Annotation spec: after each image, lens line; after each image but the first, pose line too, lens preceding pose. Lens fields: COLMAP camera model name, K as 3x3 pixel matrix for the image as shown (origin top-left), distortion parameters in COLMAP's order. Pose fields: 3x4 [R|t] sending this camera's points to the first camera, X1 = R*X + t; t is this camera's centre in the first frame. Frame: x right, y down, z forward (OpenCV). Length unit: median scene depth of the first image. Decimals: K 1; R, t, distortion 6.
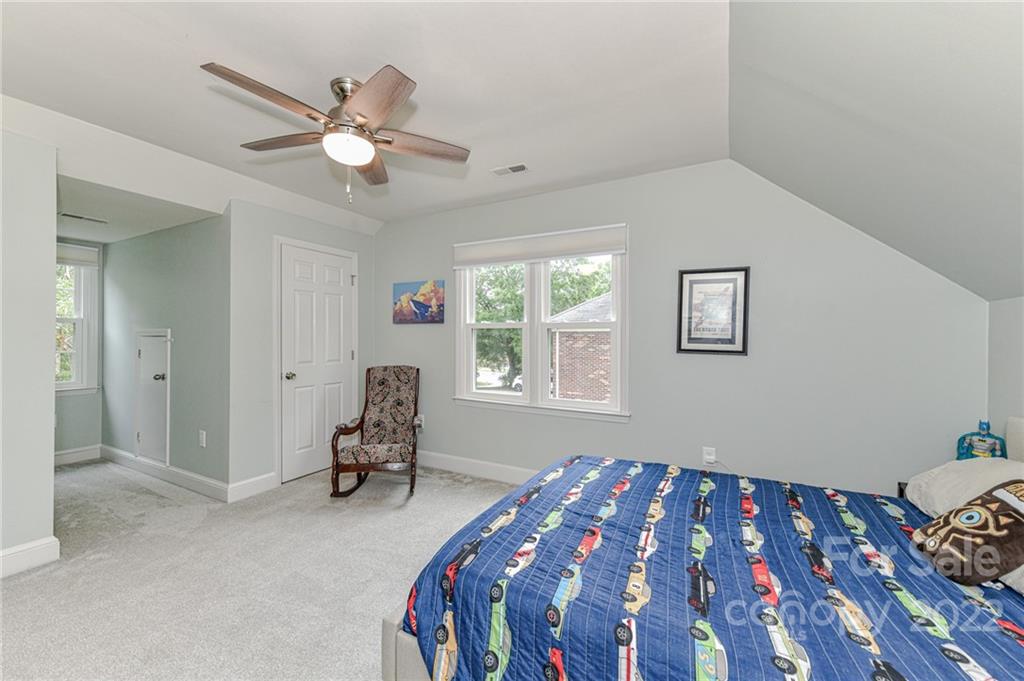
lens RADIAL K [[403.0, 0, 509.7], [0, 403.0, 339.9], [0, 0, 1]] dist [0.004417, -0.002621]
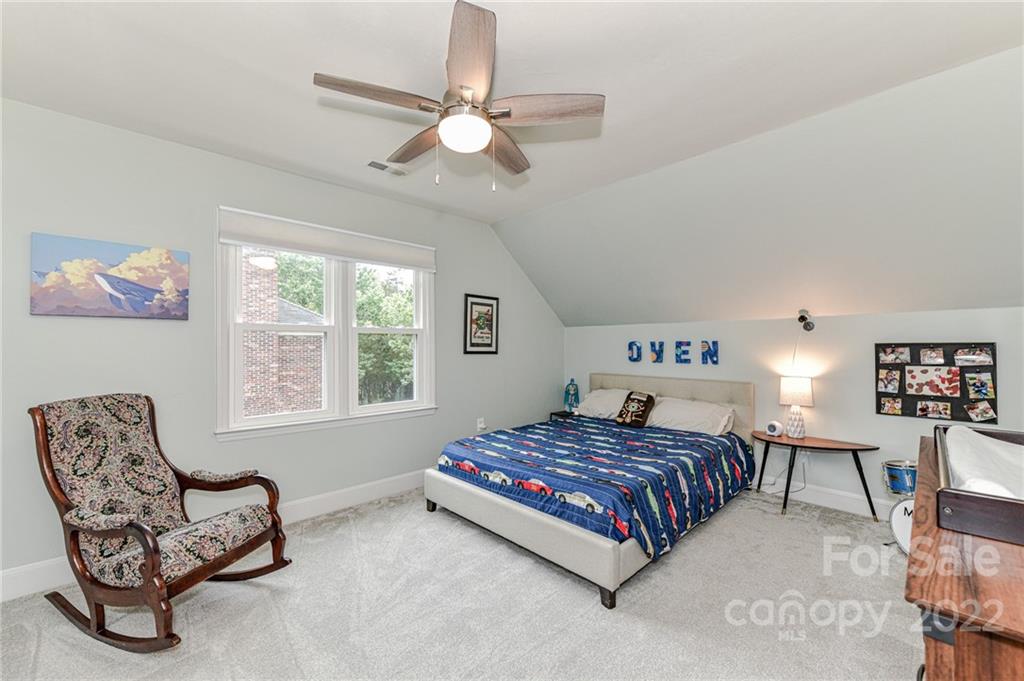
lens RADIAL K [[403.0, 0, 512.5], [0, 403.0, 343.9], [0, 0, 1]] dist [0.004417, -0.002621]
pose [[0.312388, -0.000461, 0.949955, -0.632804], [0.009382, 0.999953, -0.002600, 0.002132], [-0.949908, 0.009725, 0.312377, 0.328789]]
